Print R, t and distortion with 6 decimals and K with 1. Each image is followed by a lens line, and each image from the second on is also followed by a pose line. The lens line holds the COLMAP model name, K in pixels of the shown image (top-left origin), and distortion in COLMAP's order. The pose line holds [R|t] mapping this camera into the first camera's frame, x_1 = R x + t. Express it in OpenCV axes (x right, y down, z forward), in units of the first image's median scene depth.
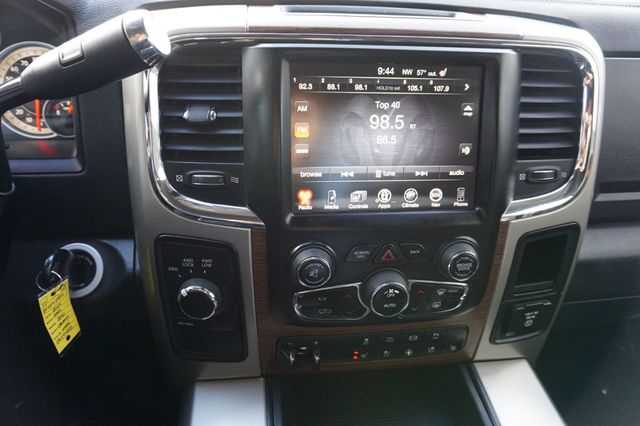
lens RADIAL K [[432.3, 0, 320.0], [0, 432.3, 213.0], [0, 0, 1]] dist [-0.050532, 0.048622]
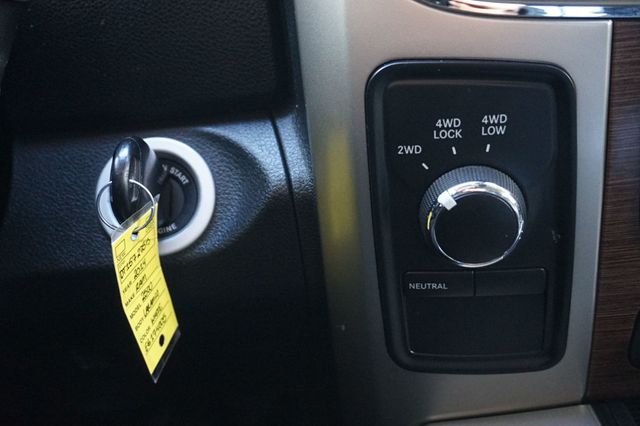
lens RADIAL K [[677.1, 0, 320.0], [0, 677.1, 213.0], [0, 0, 1]] dist [0.004771, 0.002727]
pose [[0.991326, -0.087649, -0.097933, -0.364773], [0.090661, 0.995523, 0.026736, 0.164394], [0.095151, -0.035383, 0.994834, 0.328256]]
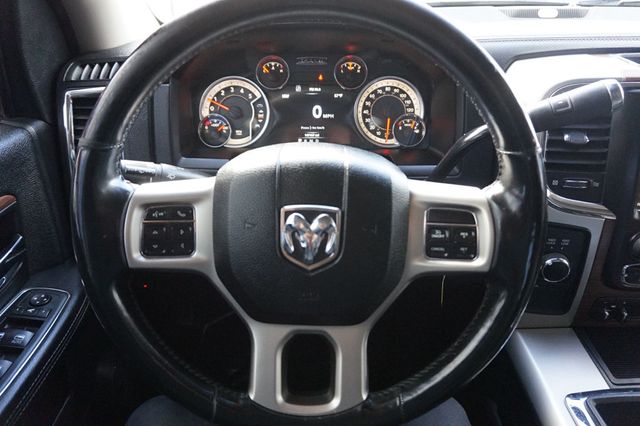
lens RADIAL K [[432.3, 0, 320.0], [0, 432.3, 213.0], [0, 0, 1]] dist [-0.050532, 0.048622]
pose [[0.993632, 0.021528, -0.110596, -0.895181], [-0.017681, 0.999208, 0.035641, -0.015511], [0.111276, -0.033459, 0.993226, -0.477923]]
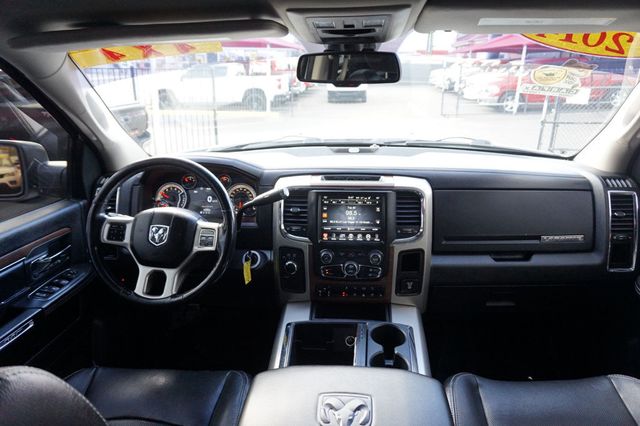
lens RADIAL K [[432.3, 0, 320.0], [0, 432.3, 213.0], [0, 0, 1]] dist [-0.050532, 0.048622]
pose [[0.978328, 0.015145, -0.206509, 0.569458], [-0.054028, 0.981445, -0.183977, 0.379804], [0.199891, 0.191147, 0.960993, -2.063074]]
